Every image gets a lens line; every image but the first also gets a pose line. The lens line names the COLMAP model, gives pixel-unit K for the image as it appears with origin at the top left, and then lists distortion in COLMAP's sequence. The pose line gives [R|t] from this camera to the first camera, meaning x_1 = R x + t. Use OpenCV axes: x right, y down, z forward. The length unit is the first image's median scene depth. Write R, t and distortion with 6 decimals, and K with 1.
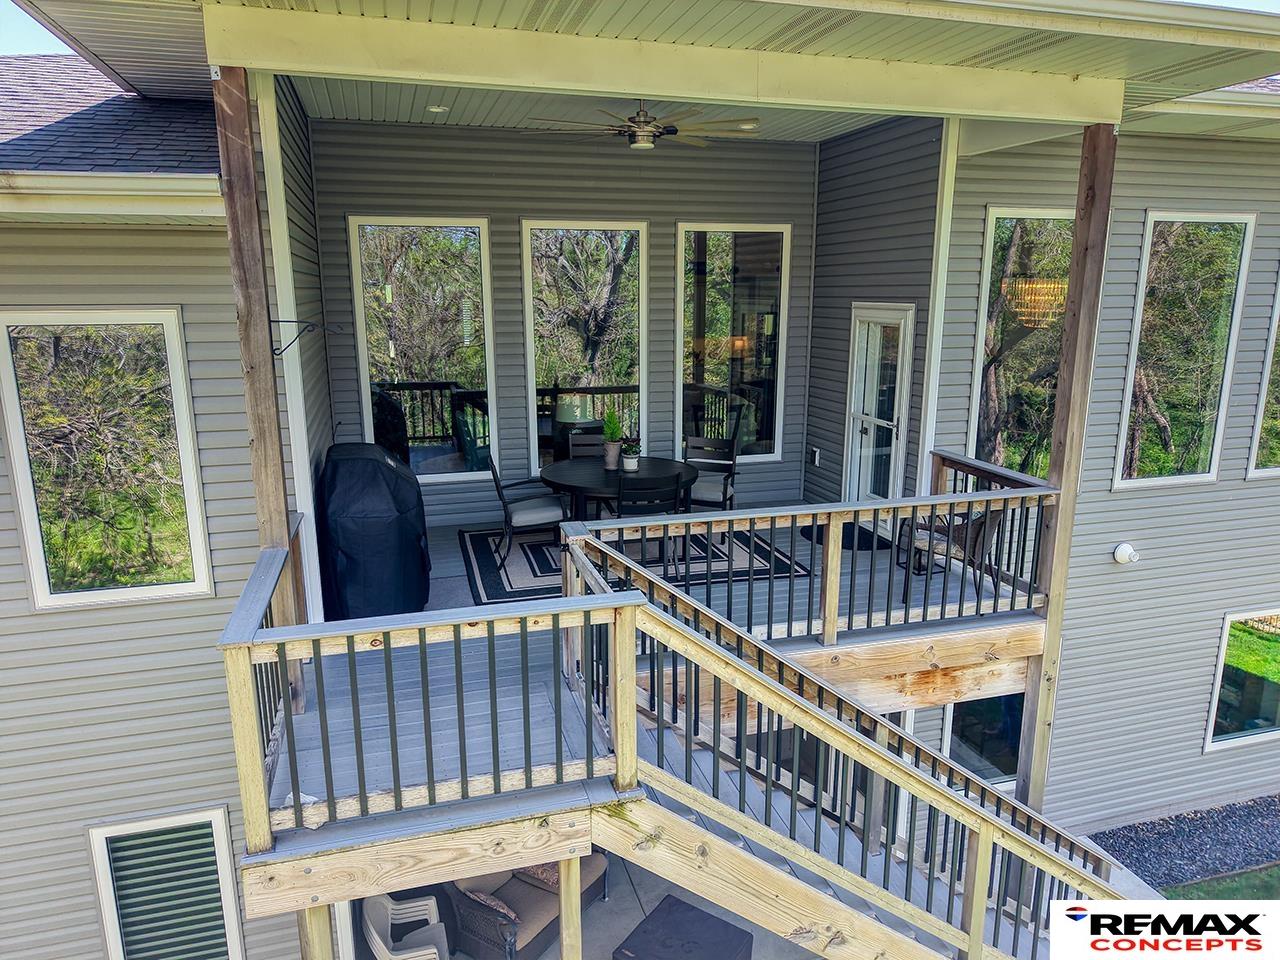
lens RADIAL K [[856.1, 0, 637.8], [0, 856.1, 489.6], [0, 0, 1]] dist [0.042489, -0.051685]
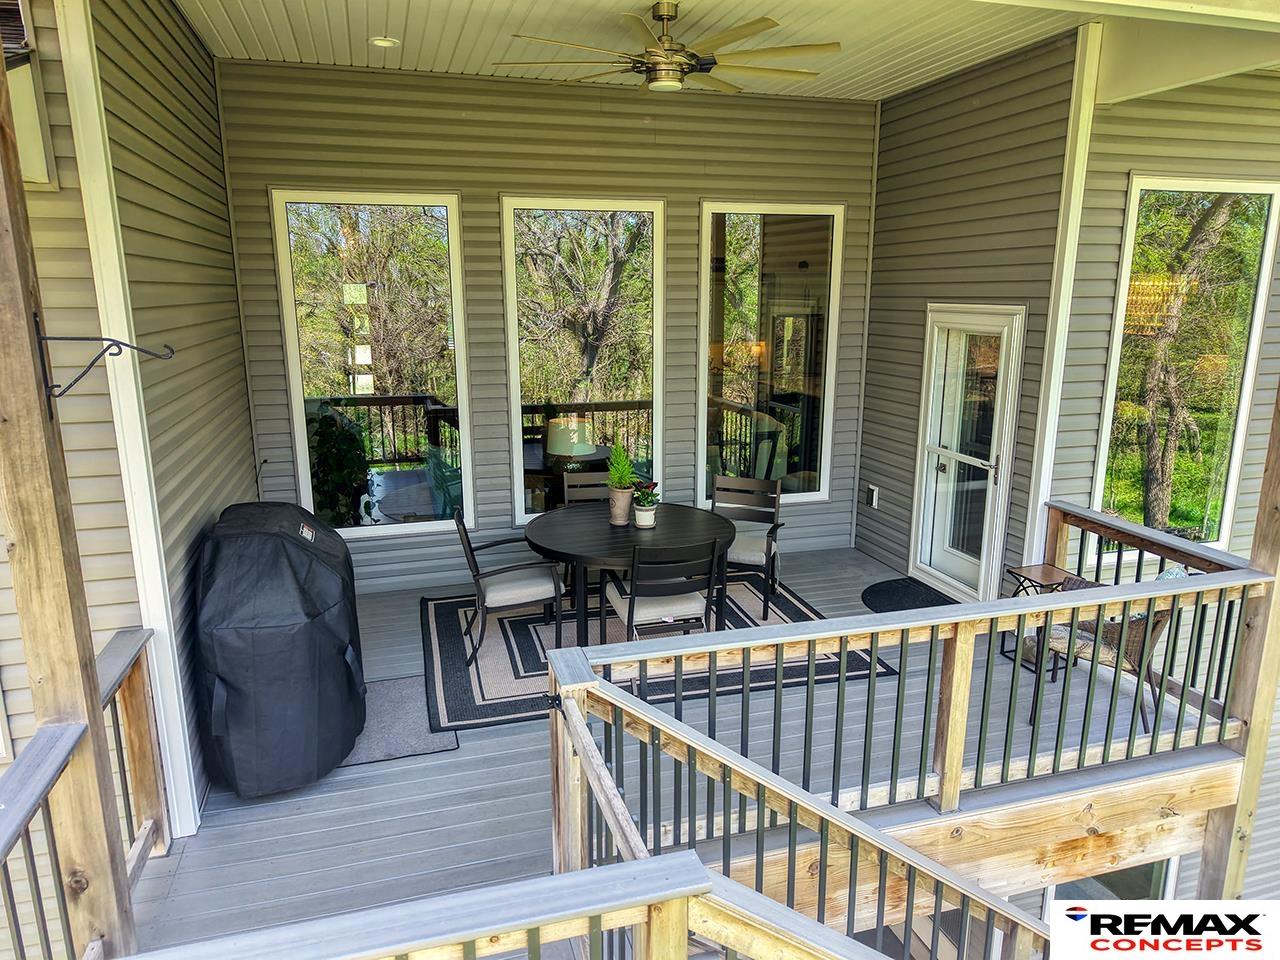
lens RADIAL K [[856.1, 0, 637.8], [0, 856.1, 489.6], [0, 0, 1]] dist [0.042489, -0.051685]
pose [[0.999991, -0.000836, 0.004140, -0.018002], [0.000838, 1.000000, -0.000486, -0.054963], [-0.004140, 0.000490, 0.999991, 0.246826]]
